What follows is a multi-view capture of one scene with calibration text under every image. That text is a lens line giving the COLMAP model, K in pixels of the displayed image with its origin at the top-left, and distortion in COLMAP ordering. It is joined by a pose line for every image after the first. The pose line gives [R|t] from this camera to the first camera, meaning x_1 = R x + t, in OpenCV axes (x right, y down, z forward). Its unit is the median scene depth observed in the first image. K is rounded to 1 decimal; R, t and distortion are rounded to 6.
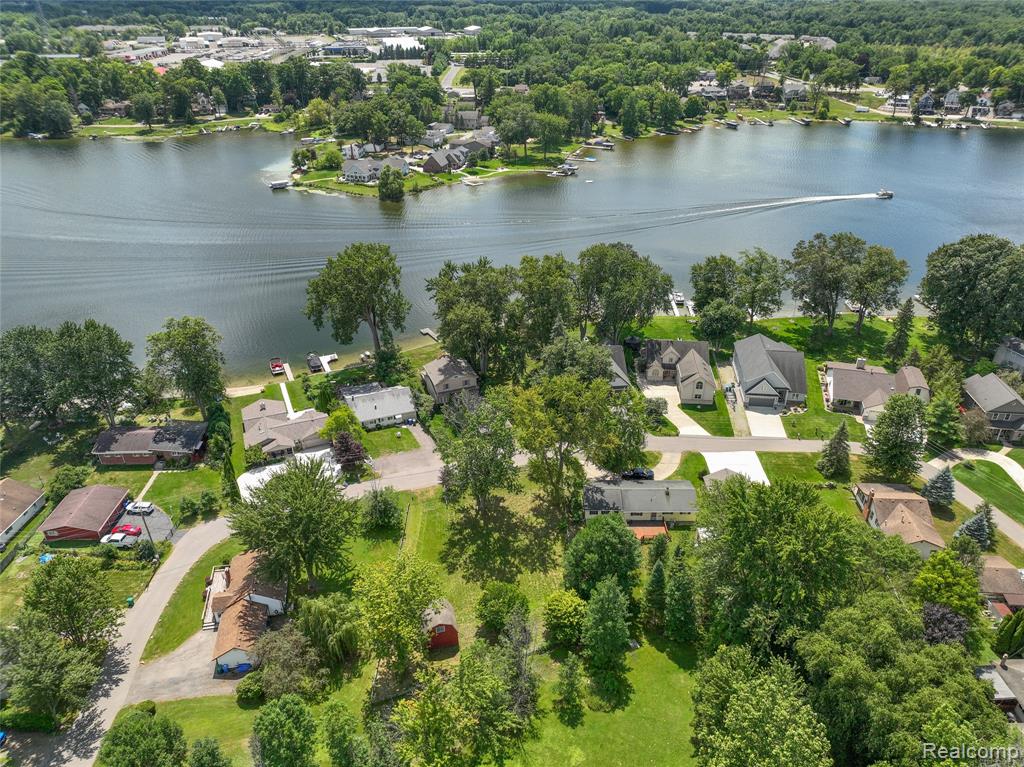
lens RADIAL K [[722.5, 0, 516.9], [0, 722.5, 388.4], [0, 0, 1]] dist [0.005097, 0.012012]
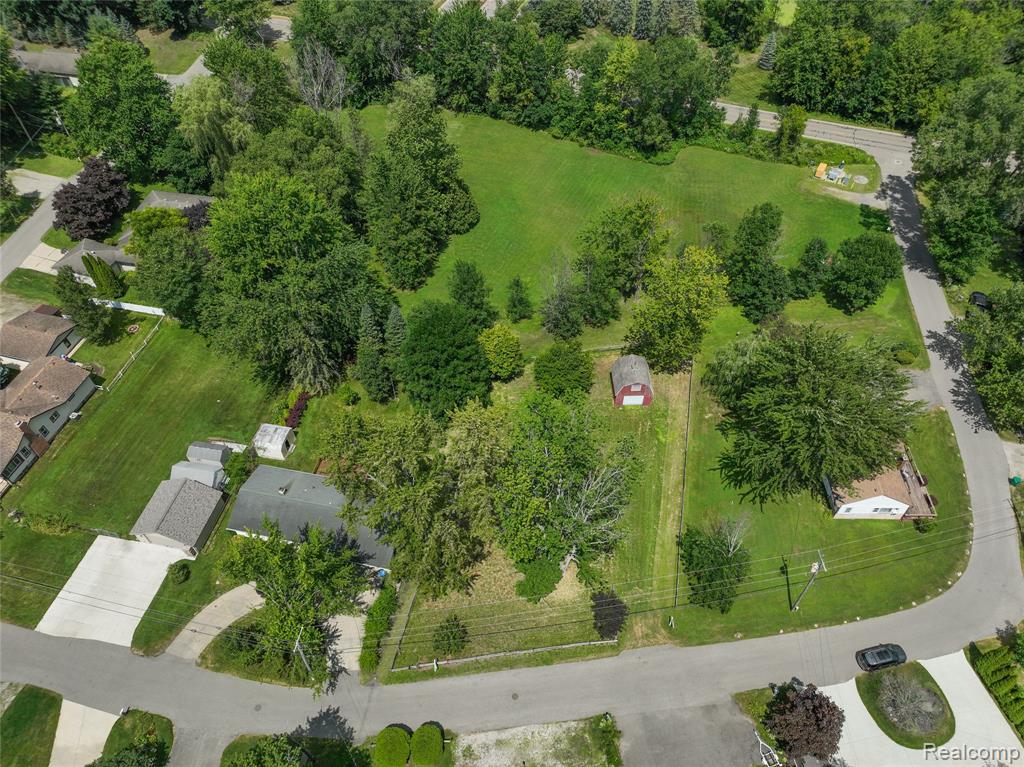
lens RADIAL K [[722.5, 0, 516.9], [0, 722.5, 388.4], [0, 0, 1]] dist [0.005097, 0.012012]
pose [[-0.977380, -0.158344, 0.140202, -0.076834], [0.112148, 0.174008, 0.978337, -0.488373], [-0.179310, 0.971930, -0.152314, 0.958118]]
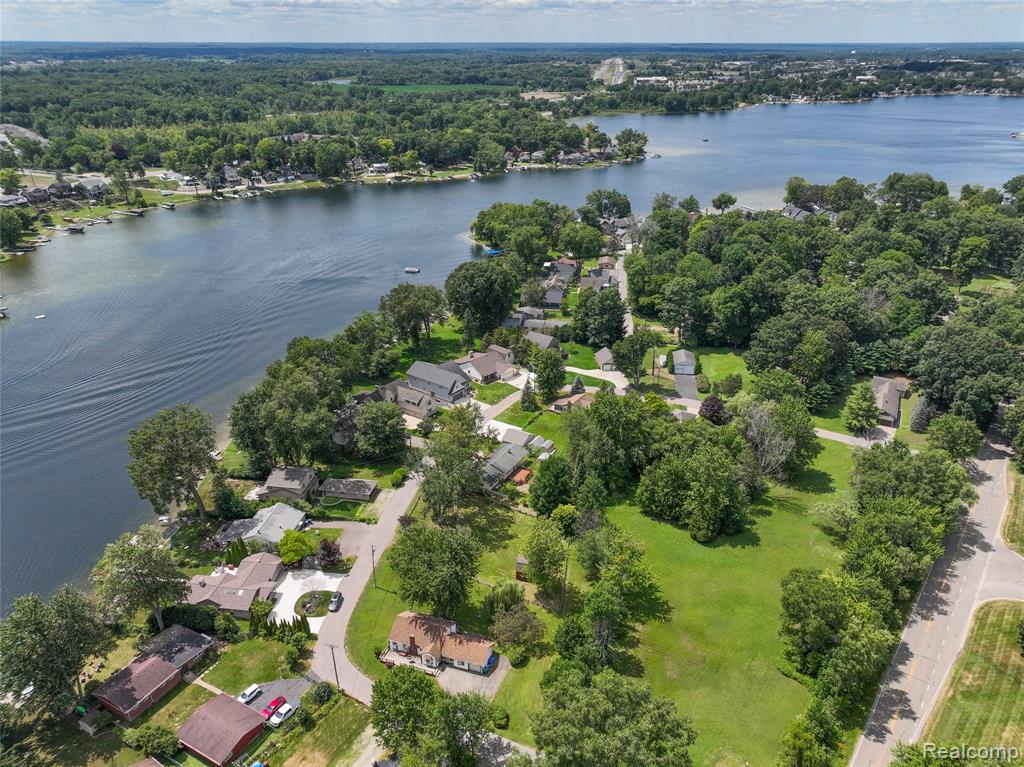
lens RADIAL K [[718.8, 0, 509.5], [0, 718.8, 403.0], [0, 0, 1]] dist [0.013130, 0.004365]
pose [[0.505188, -0.387403, 0.771170, -0.968709], [0.427954, 0.888433, 0.165960, -0.216962], [-0.749426, 0.246185, 0.614616, -0.012064]]
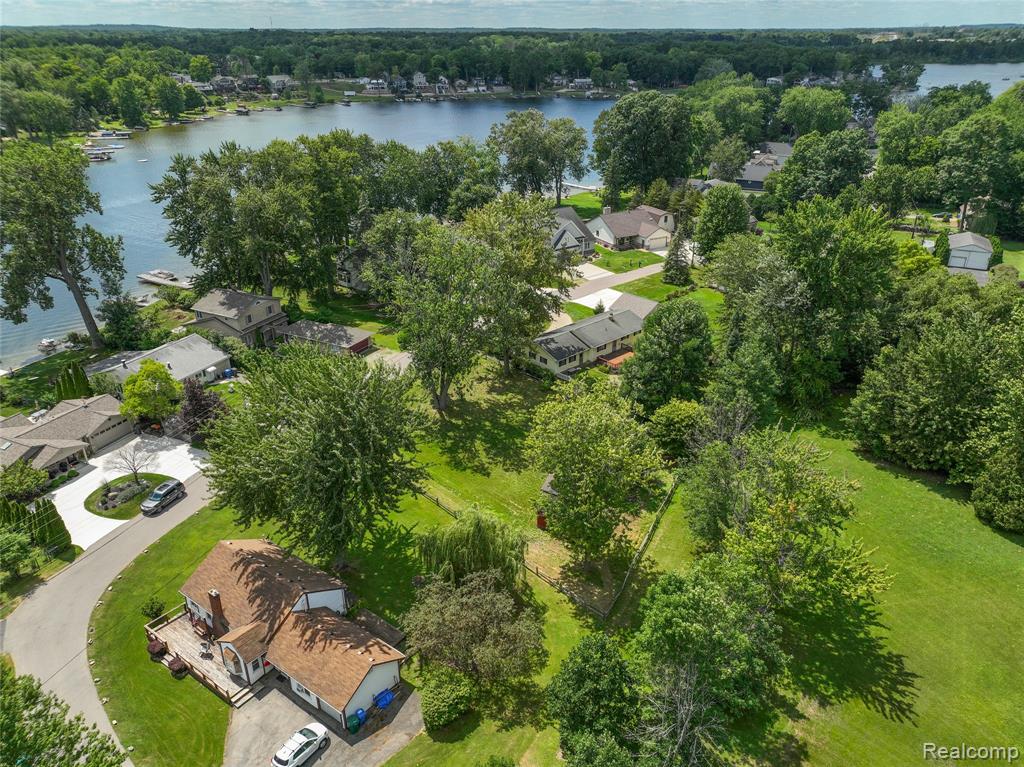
lens RADIAL K [[728.6, 0, 512.0], [0, 728.6, 383.5], [0, 0, 1]] dist [0.004591, 0.004328]
pose [[0.741357, -0.294090, 0.603242, -0.437713], [0.331268, 0.942093, 0.052172, 0.129099], [-0.583653, 0.161157, 0.795850, 0.365736]]
